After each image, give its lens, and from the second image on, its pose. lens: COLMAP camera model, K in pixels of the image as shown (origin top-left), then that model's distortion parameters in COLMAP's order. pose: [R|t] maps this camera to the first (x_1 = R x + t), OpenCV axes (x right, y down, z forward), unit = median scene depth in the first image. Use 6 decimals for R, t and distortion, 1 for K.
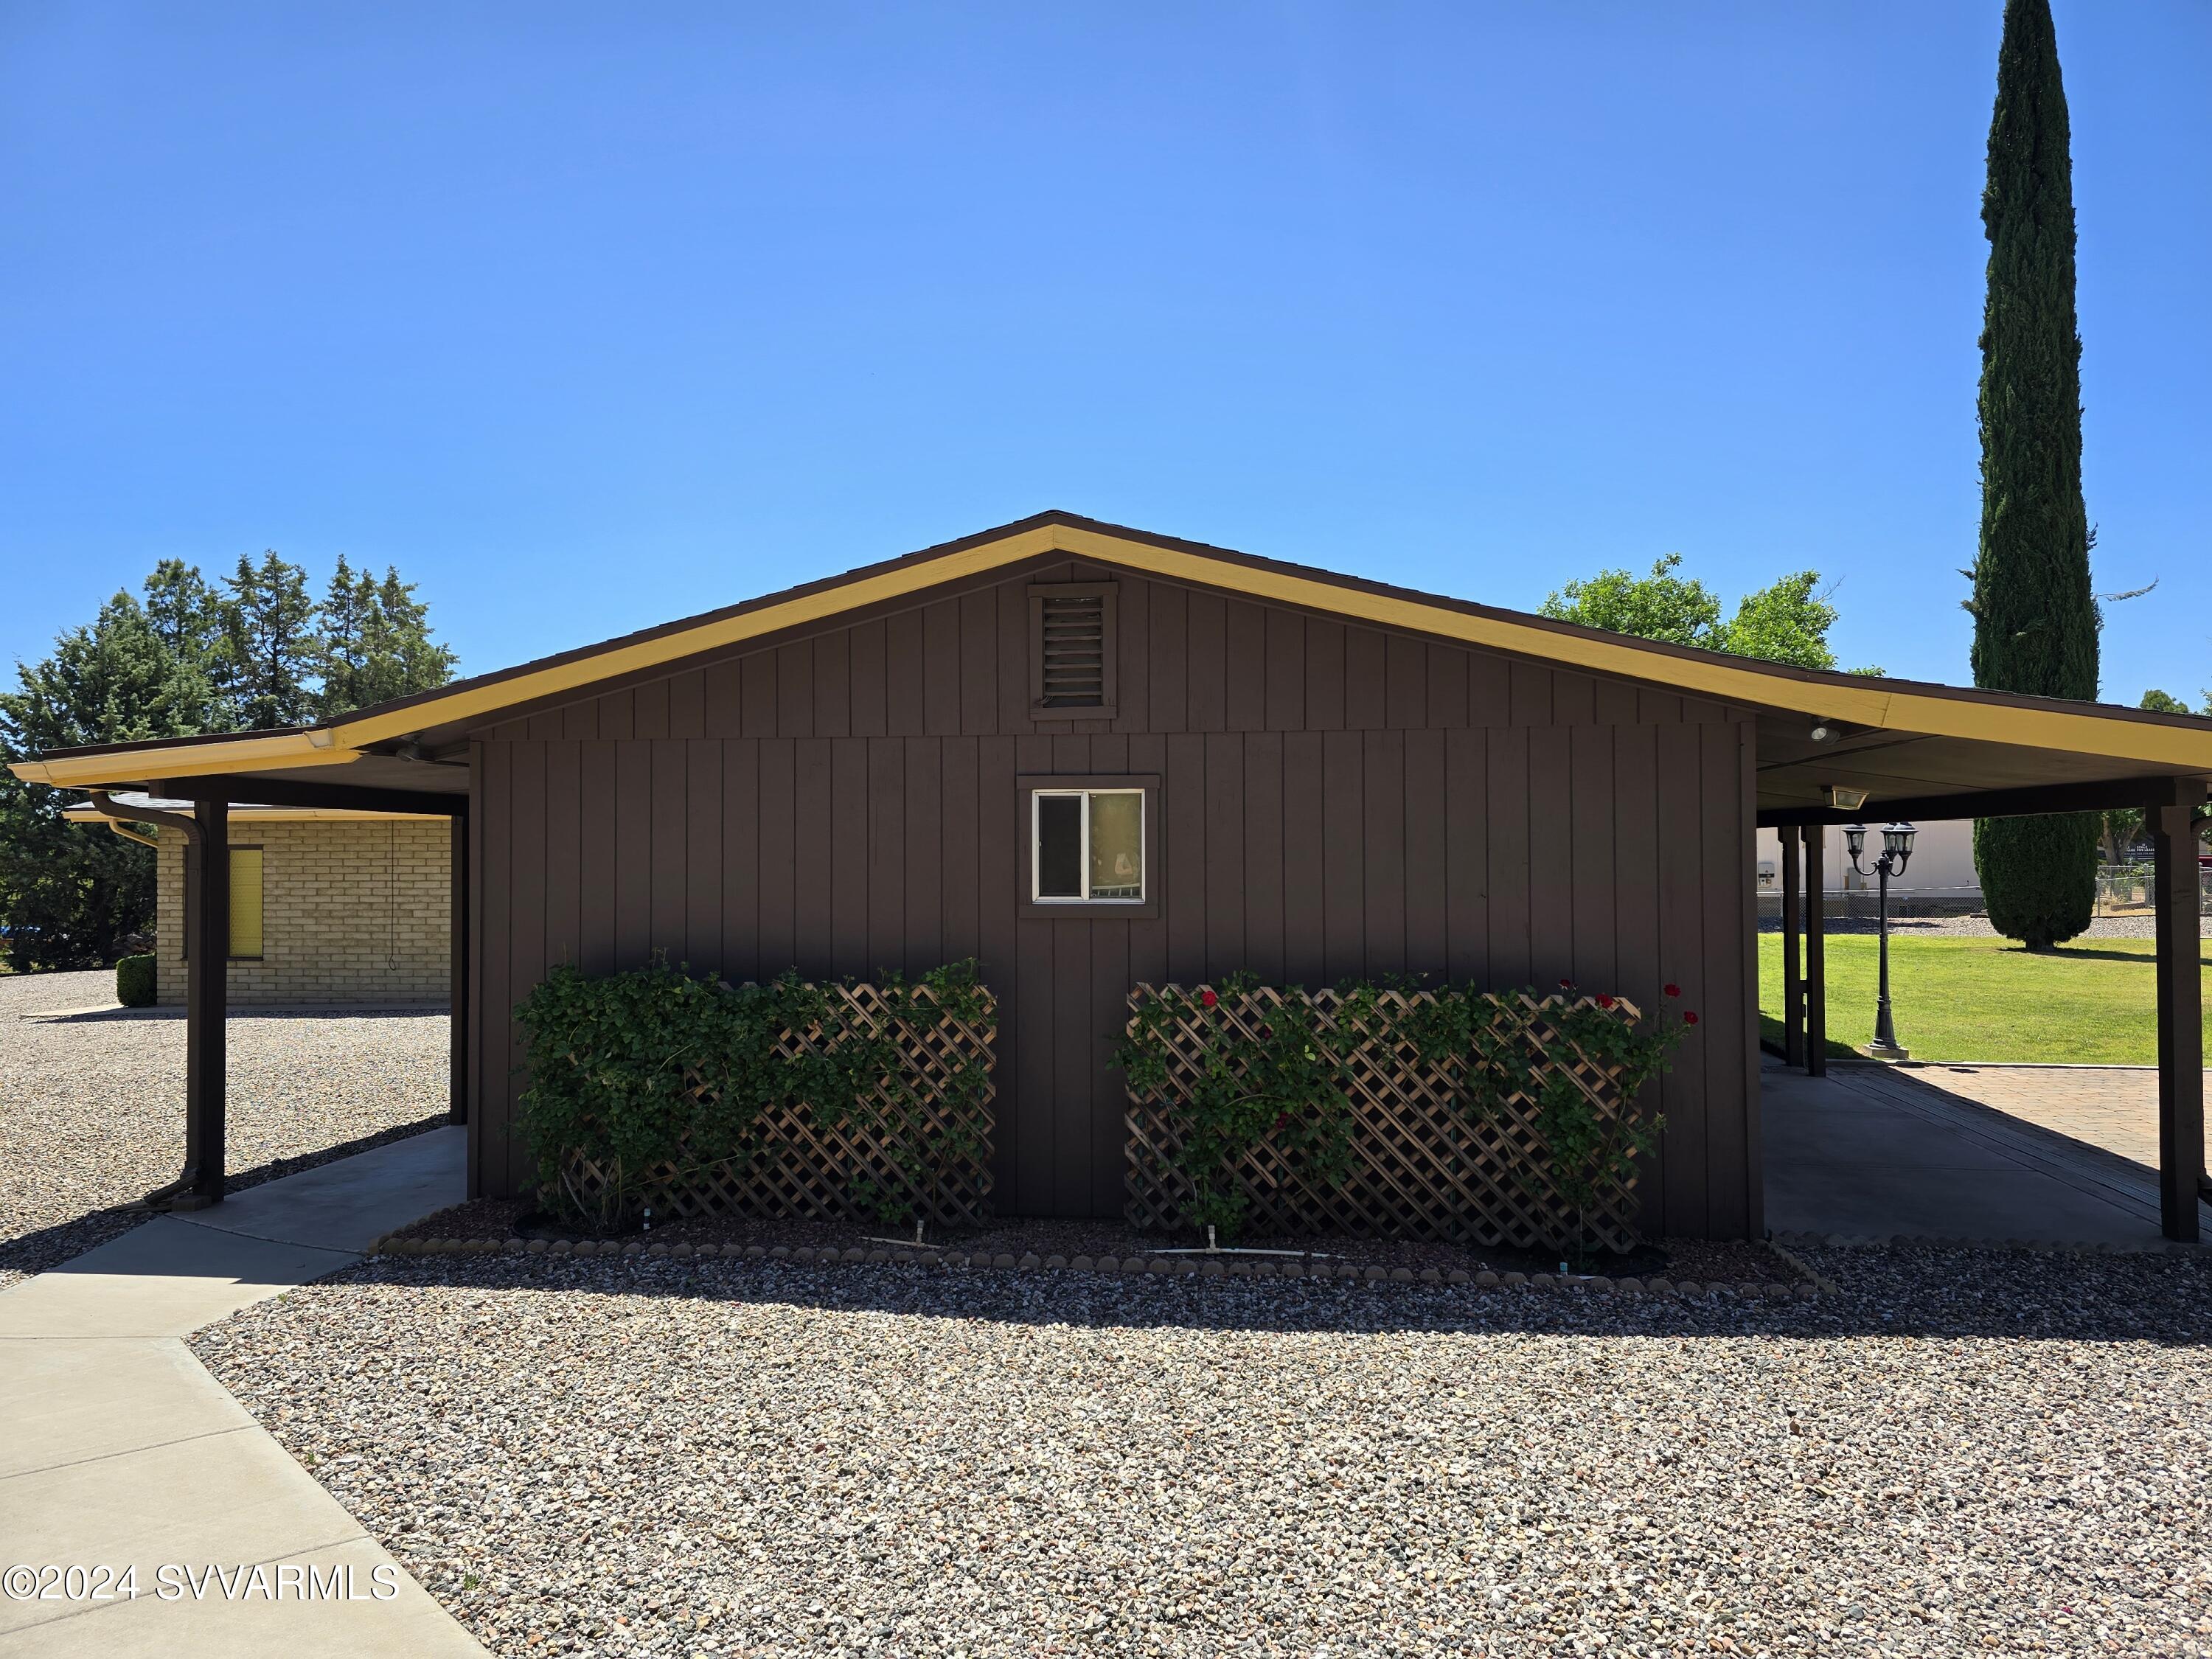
lens RADIAL K [[1491.2, 0, 1112.9], [0, 1491.2, 829.2], [0, 0, 1]] dist [0.080999, -0.074301]
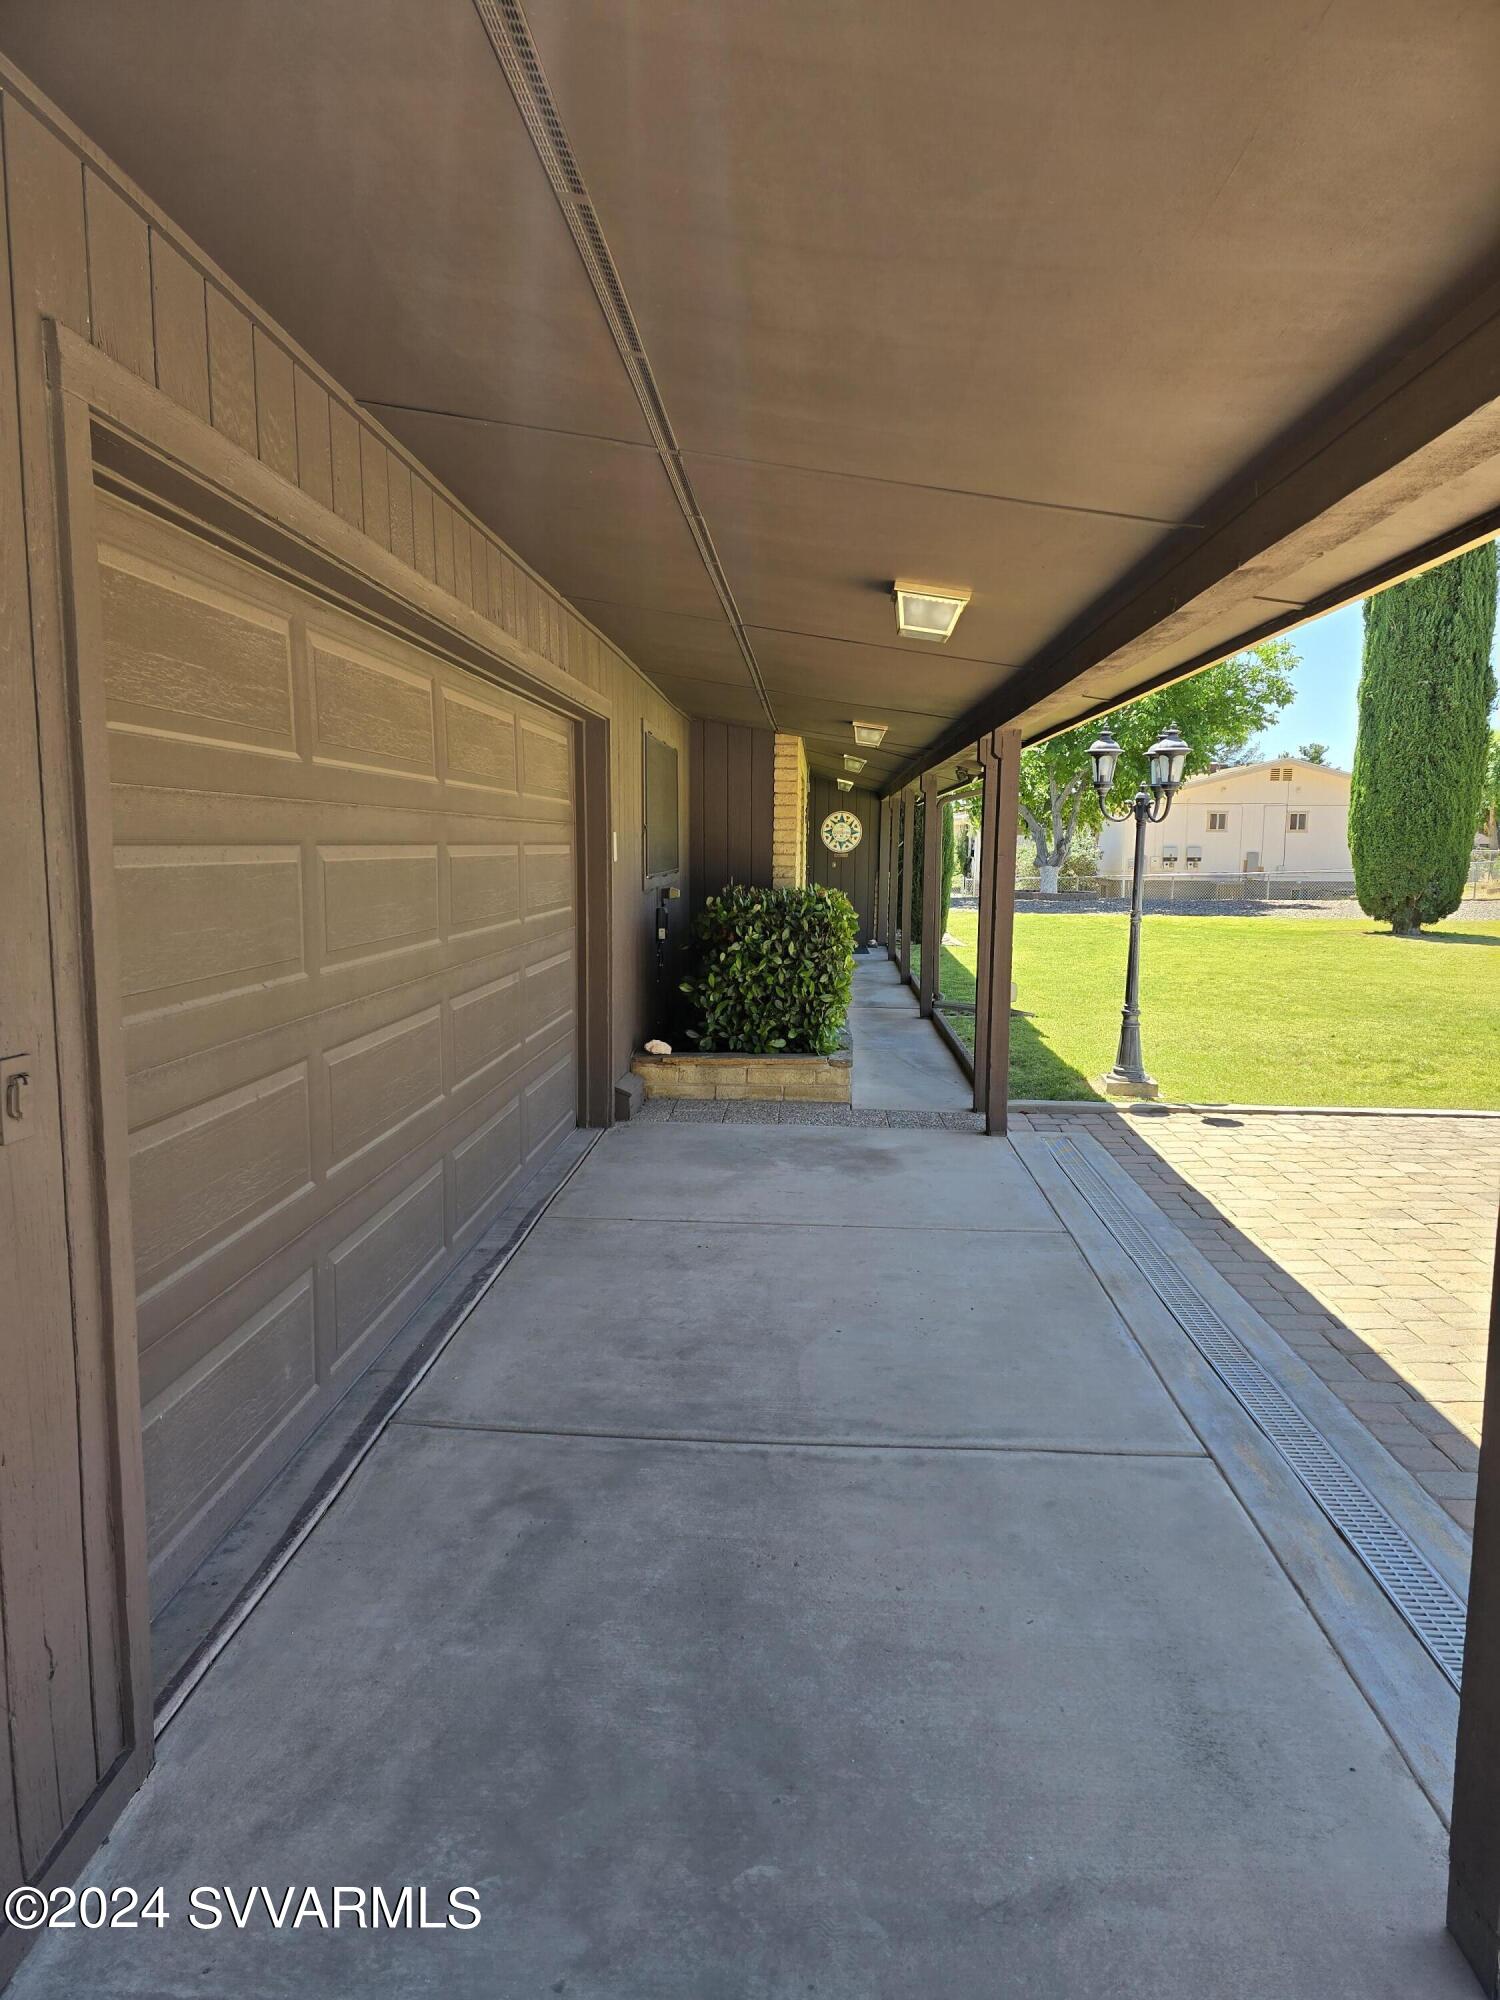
lens RADIAL K [[1348.3, 0, 743.1], [0, 1348.3, 1009.4], [0, 0, 1]] dist [0.080999, -0.074301]
pose [[0.996702, 0.002179, 0.081118, 0.145287], [-0.013487, 0.990185, 0.139112, 0.015430], [-0.080019, -0.139747, 0.986949, 0.211106]]
